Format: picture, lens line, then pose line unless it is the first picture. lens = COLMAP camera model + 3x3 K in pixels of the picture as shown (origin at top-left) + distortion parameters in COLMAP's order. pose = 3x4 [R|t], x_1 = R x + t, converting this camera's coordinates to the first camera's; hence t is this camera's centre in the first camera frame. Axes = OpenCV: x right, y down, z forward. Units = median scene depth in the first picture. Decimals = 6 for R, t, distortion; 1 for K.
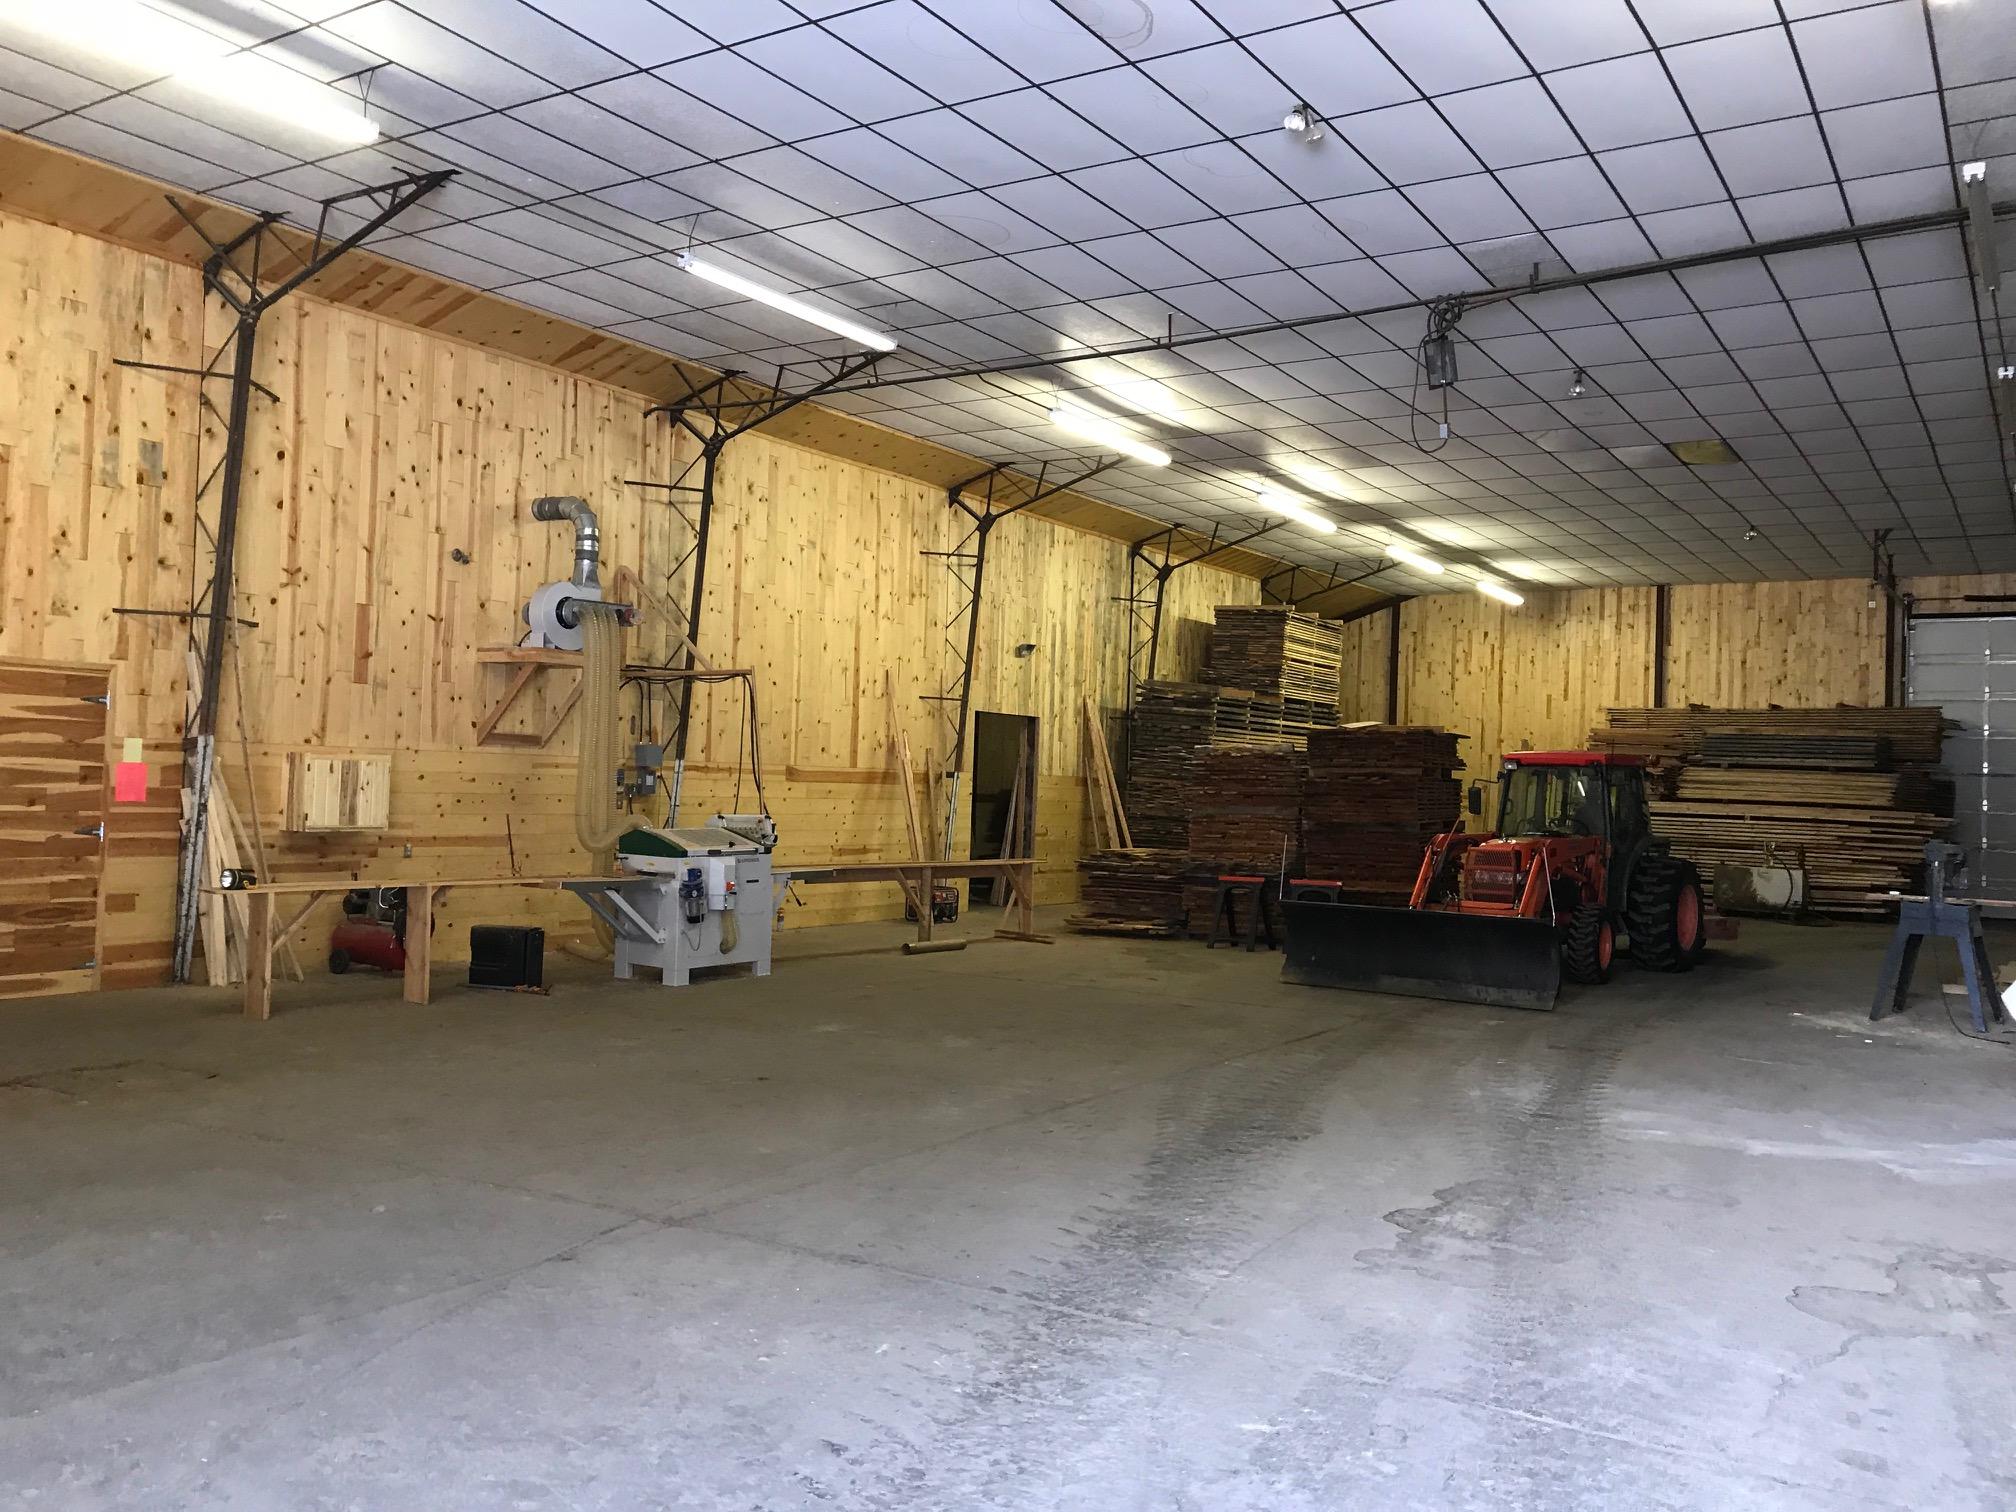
lens RADIAL K [[1627.6, 0, 1013.4], [0, 1627.6, 753.9], [0, 0, 1]] dist [0.005686, 0.027511]
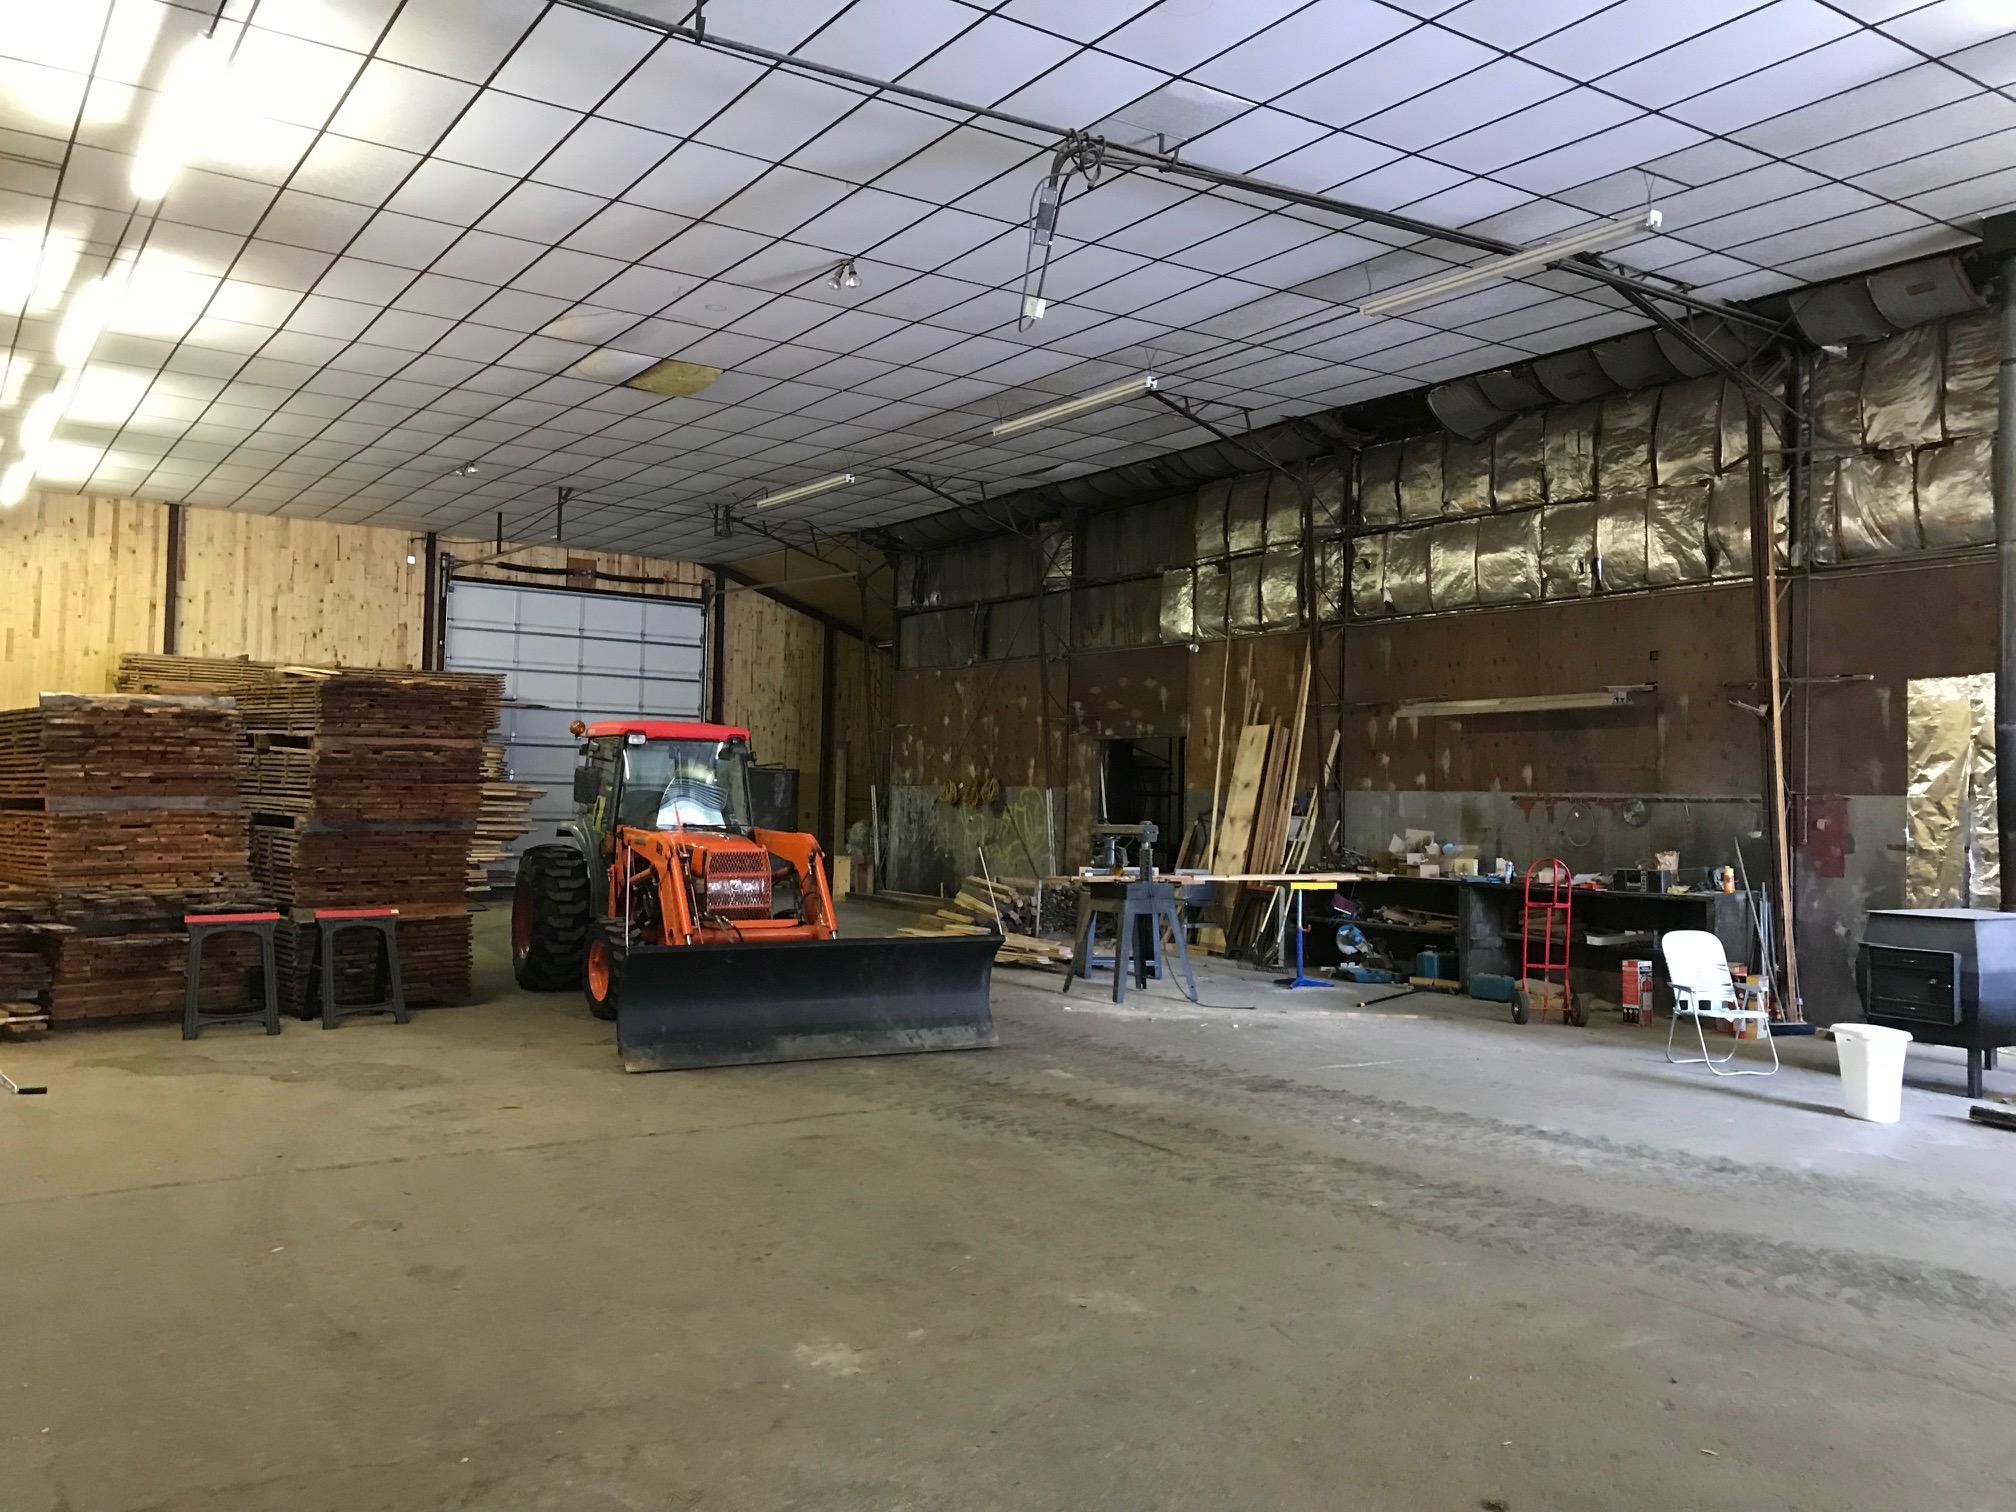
lens RADIAL K [[1627.6, 0, 1007.5], [0, 1627.6, 756.7], [0, 0, 1]] dist [0.005686, 0.027511]
pose [[0.395019, 0.000677, 0.918673, -0.189376], [-0.027642, 0.999556, 0.011149, 0.001167], [-0.918257, -0.029798, 0.394863, 0.304996]]
